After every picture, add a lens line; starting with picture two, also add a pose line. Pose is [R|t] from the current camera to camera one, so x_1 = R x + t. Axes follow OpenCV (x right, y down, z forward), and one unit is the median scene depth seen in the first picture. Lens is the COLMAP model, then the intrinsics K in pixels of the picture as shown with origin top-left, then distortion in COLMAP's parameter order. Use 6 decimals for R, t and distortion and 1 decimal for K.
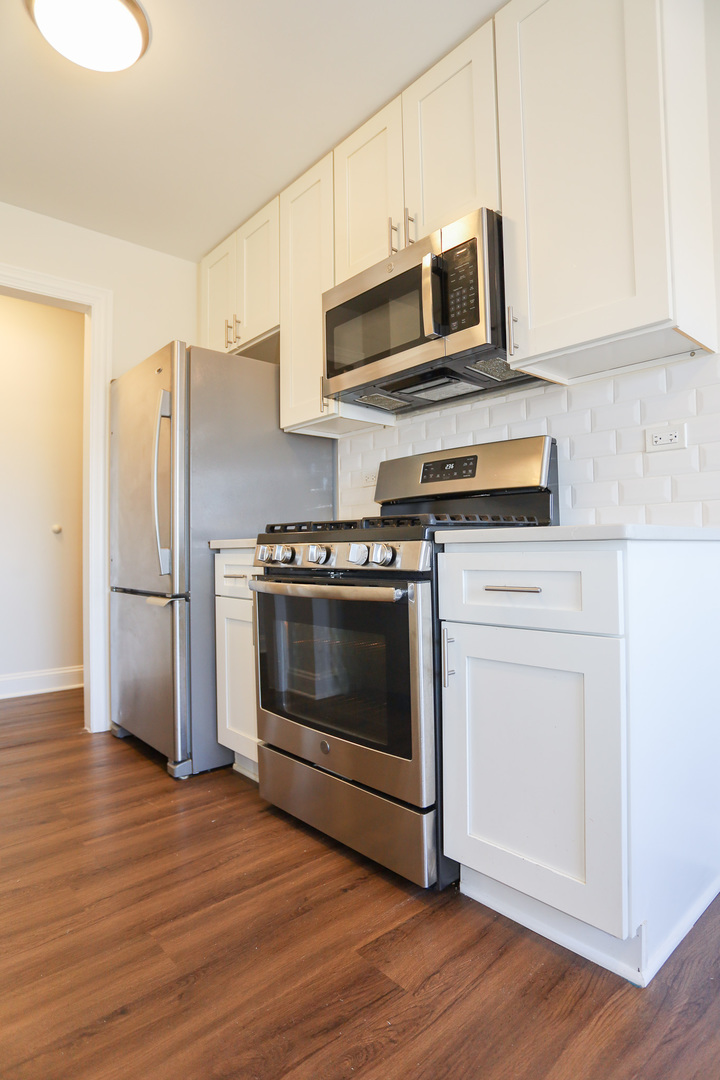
lens RADIAL K [[590.9, 0, 363.7], [0, 590.9, 538.9], [0, 0, 1]] dist [-0.056008, 0.023871]
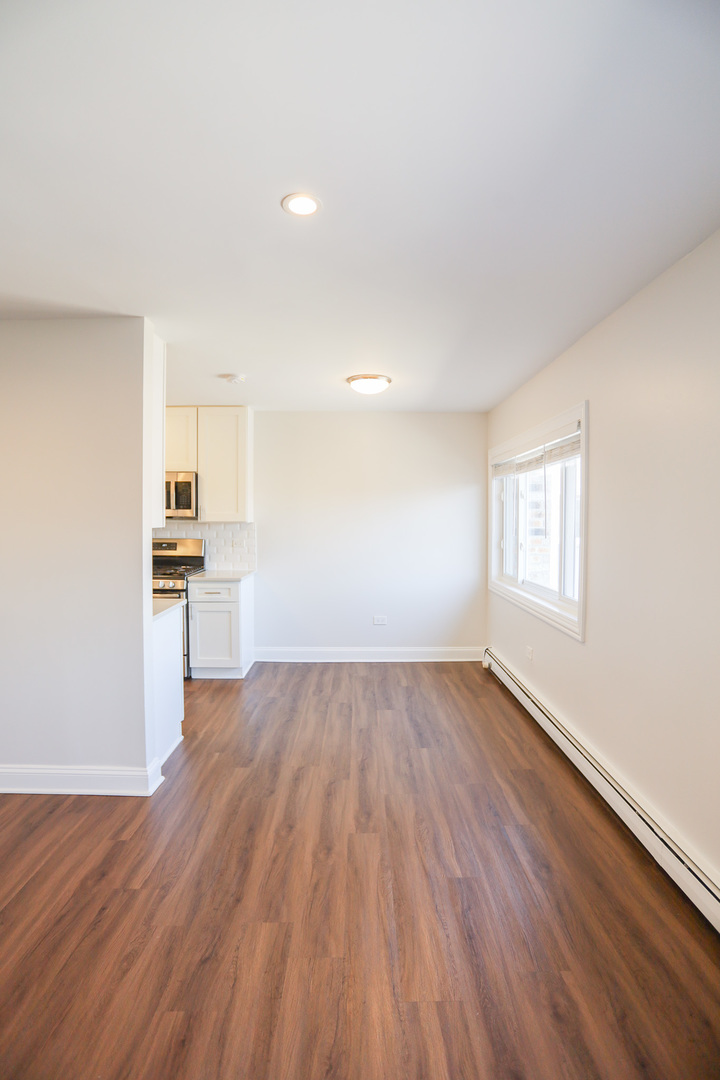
lens RADIAL K [[544.9, 0, 369.8], [0, 544.9, 537.2], [0, 0, 1]] dist [-0.063176, 0.031008]
pose [[0.649454, -0.010600, 0.760327, -1.454183], [-0.032711, 0.998588, 0.041863, -0.378298], [-0.759697, -0.052059, 0.648190, -1.711742]]
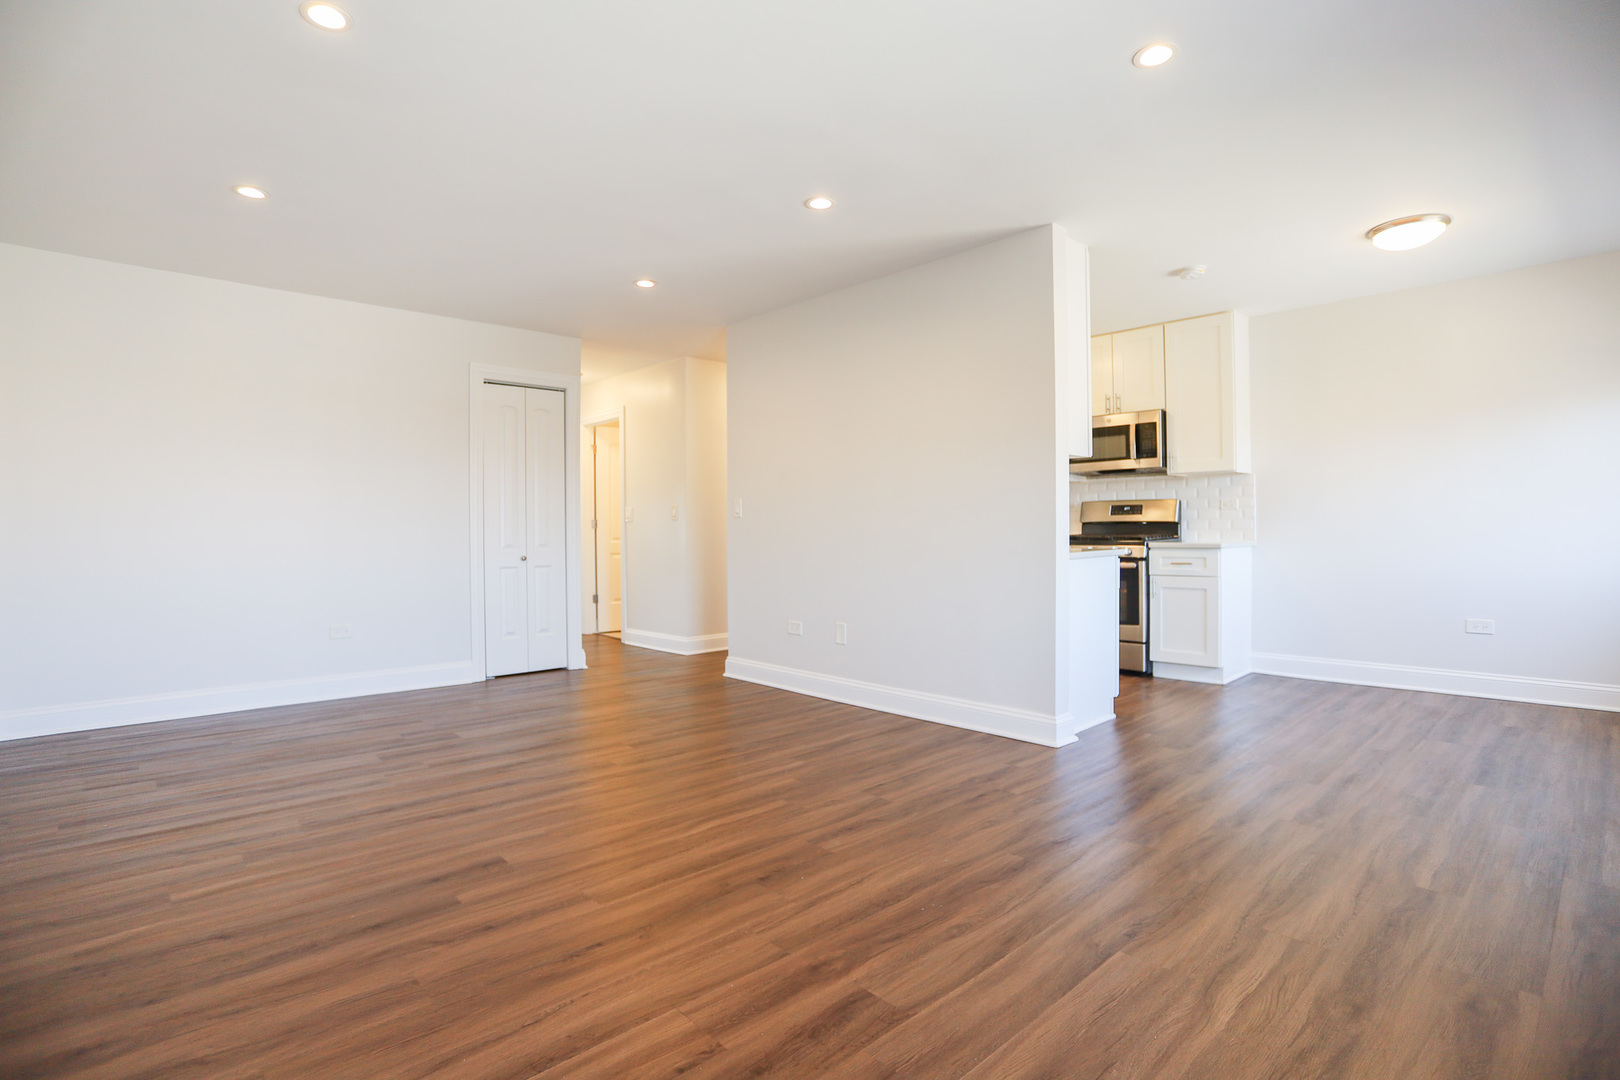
lens RADIAL K [[799.3, 0, 791.4], [0, 799.3, 536.9], [0, 0, 1]] dist [-0.062343, 0.021485]
pose [[0.999840, 0.007678, 0.016155, -1.426617], [-0.008145, 0.999545, 0.029038, -0.119080], [-0.015925, -0.029165, 0.999448, -2.364805]]
